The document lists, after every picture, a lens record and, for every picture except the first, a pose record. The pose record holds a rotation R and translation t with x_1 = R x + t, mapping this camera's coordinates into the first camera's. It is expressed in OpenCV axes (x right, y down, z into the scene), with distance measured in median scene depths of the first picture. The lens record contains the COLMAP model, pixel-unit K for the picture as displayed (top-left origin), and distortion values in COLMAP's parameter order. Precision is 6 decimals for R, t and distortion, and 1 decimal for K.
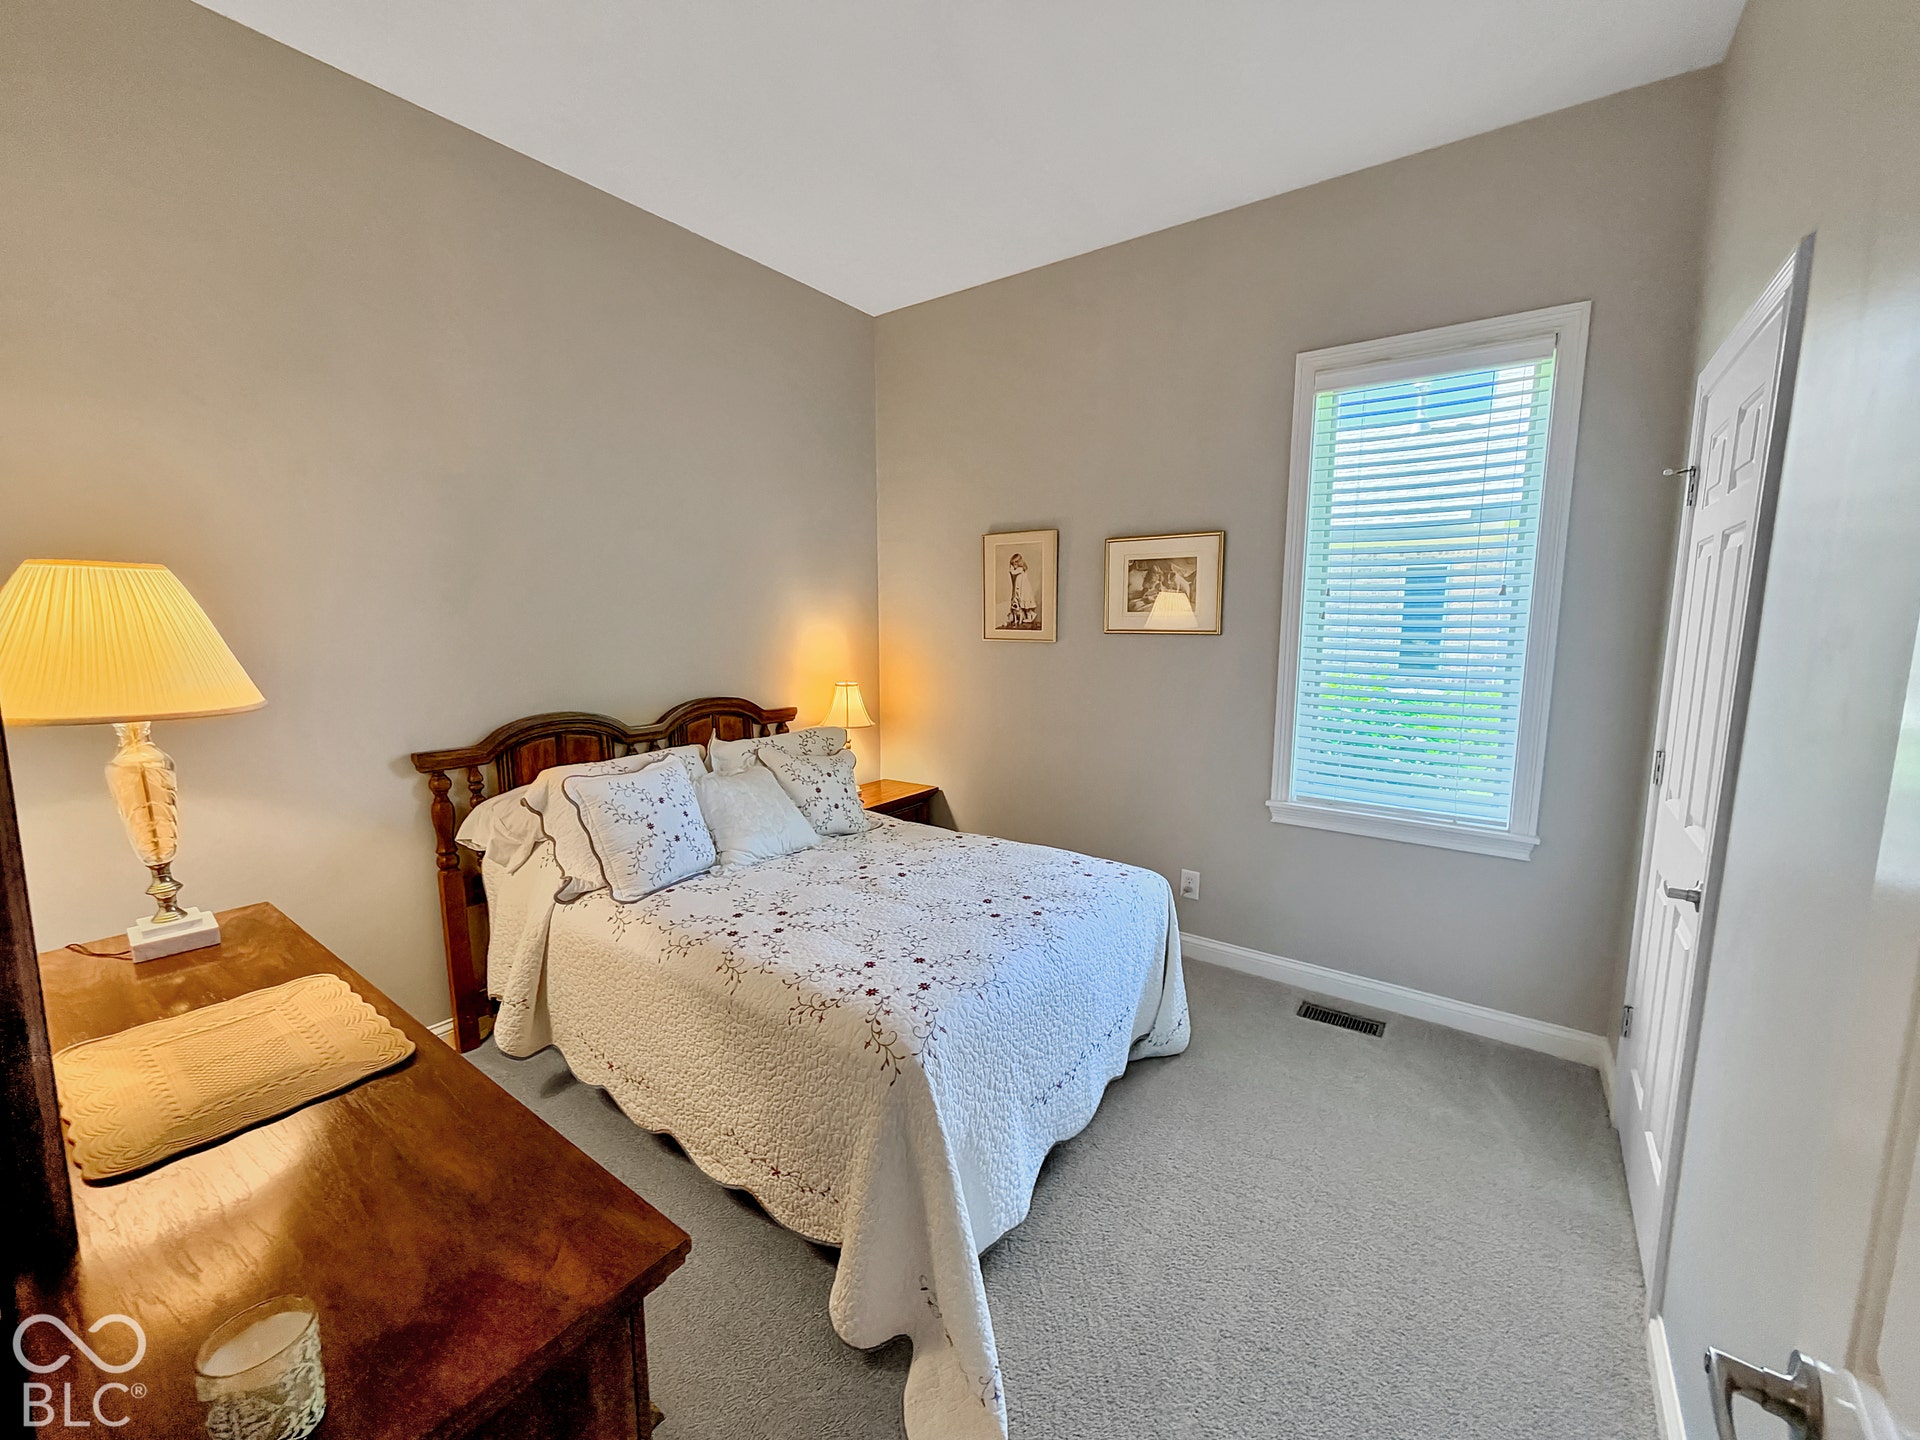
lens RADIAL K [[765.8, 0, 967.0], [0, 765.8, 716.7], [0, 0, 1]] dist [-0.000795, 0.000039]
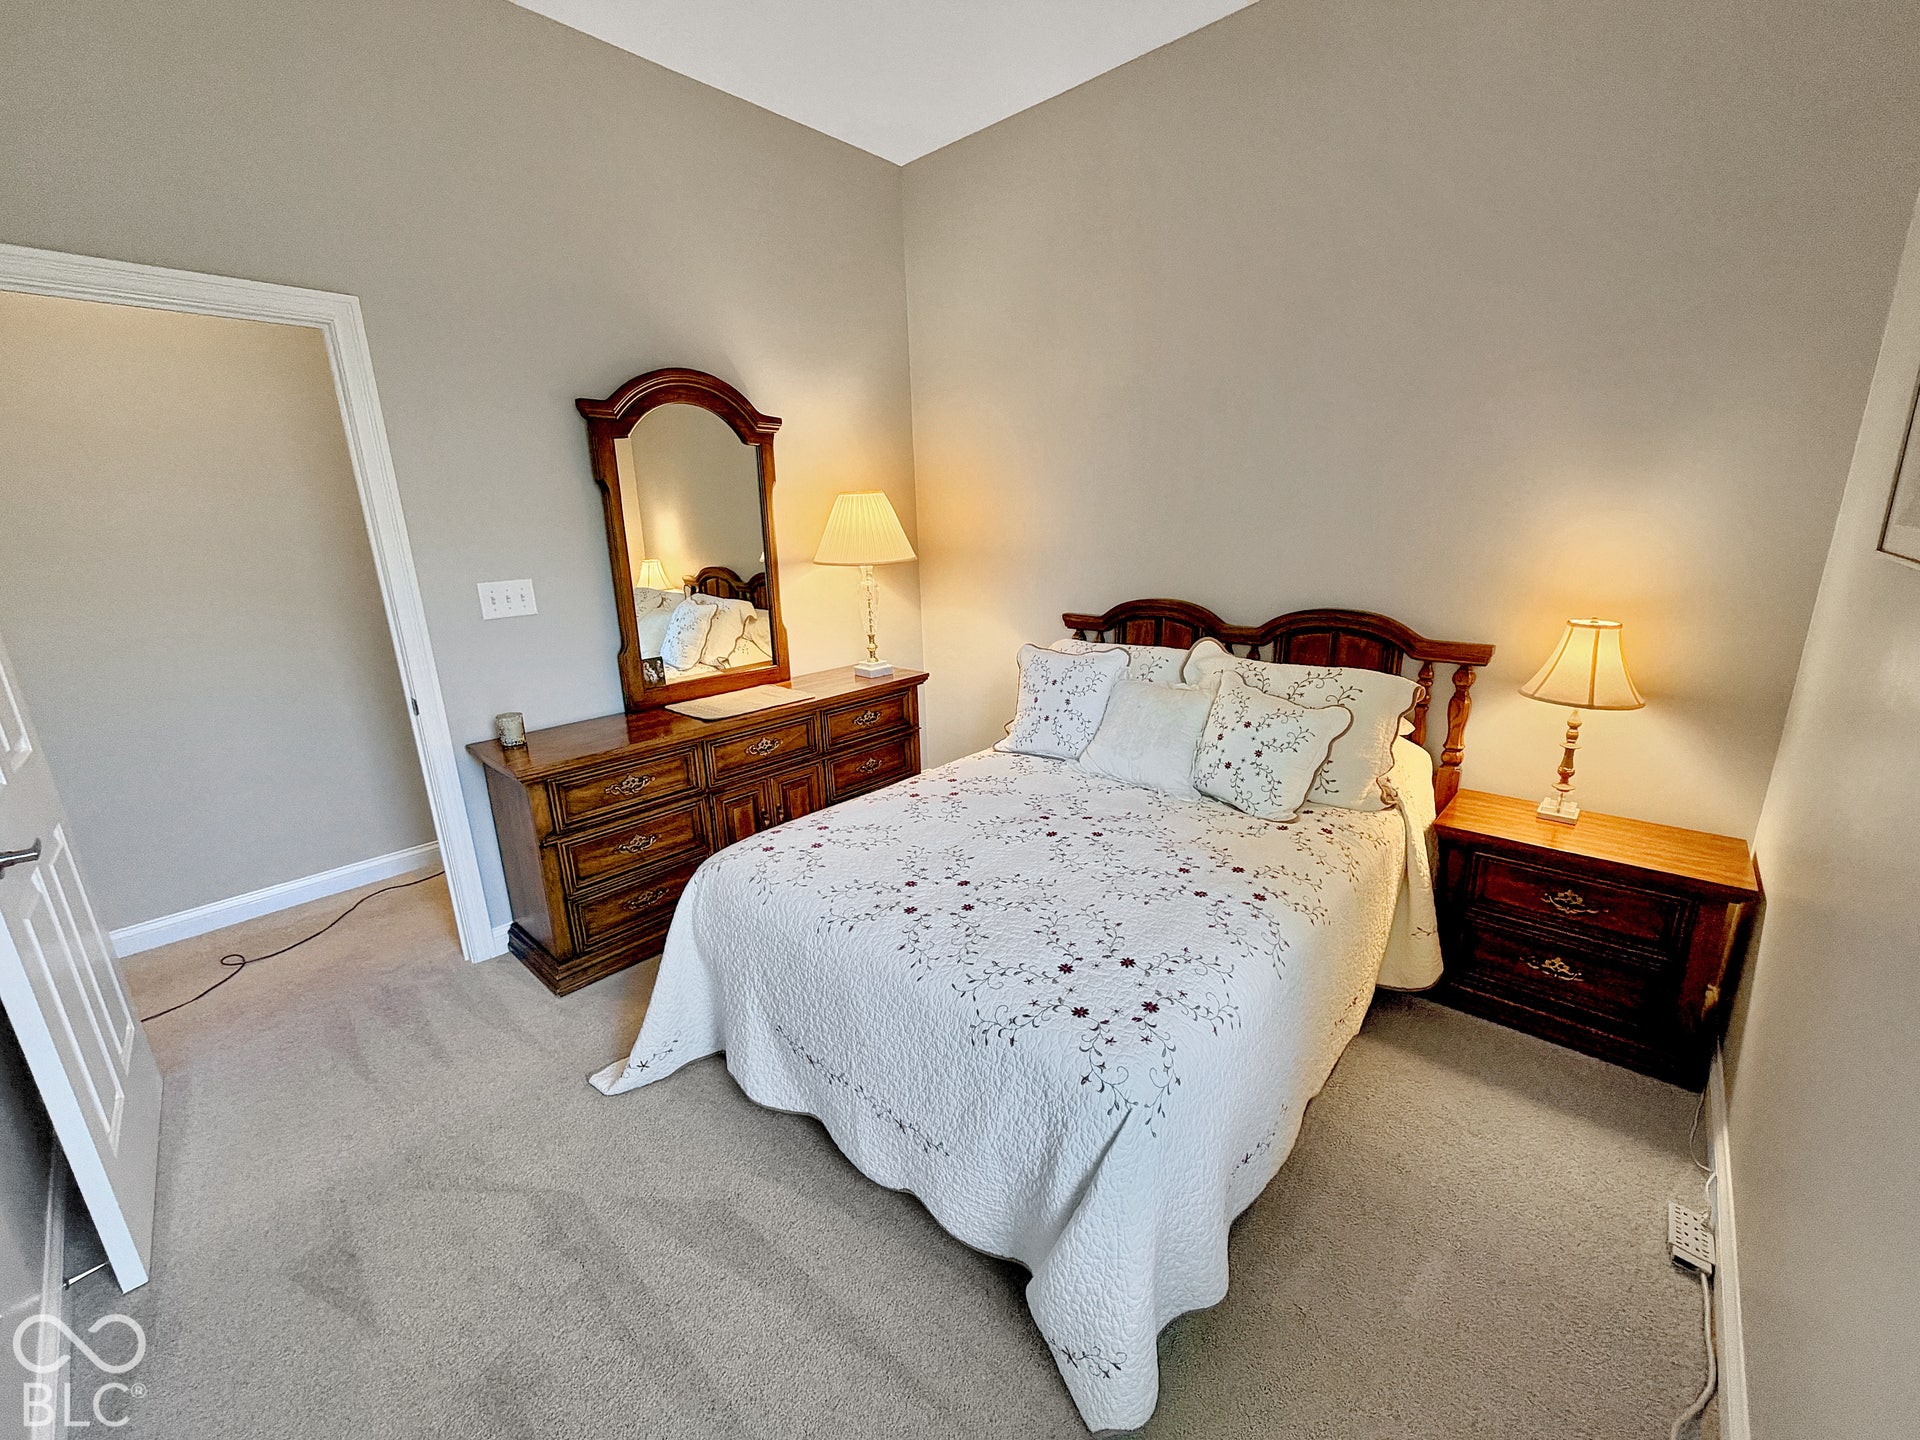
lens RADIAL K [[765.8, 0, 967.0], [0, 765.8, 716.7], [0, 0, 1]] dist [-0.000795, 0.000039]
pose [[-0.092146, 0.262786, -0.960444, 0.624134], [-0.103322, 0.956818, 0.271707, -0.118791], [0.990371, 0.124271, -0.061016, 0.861161]]
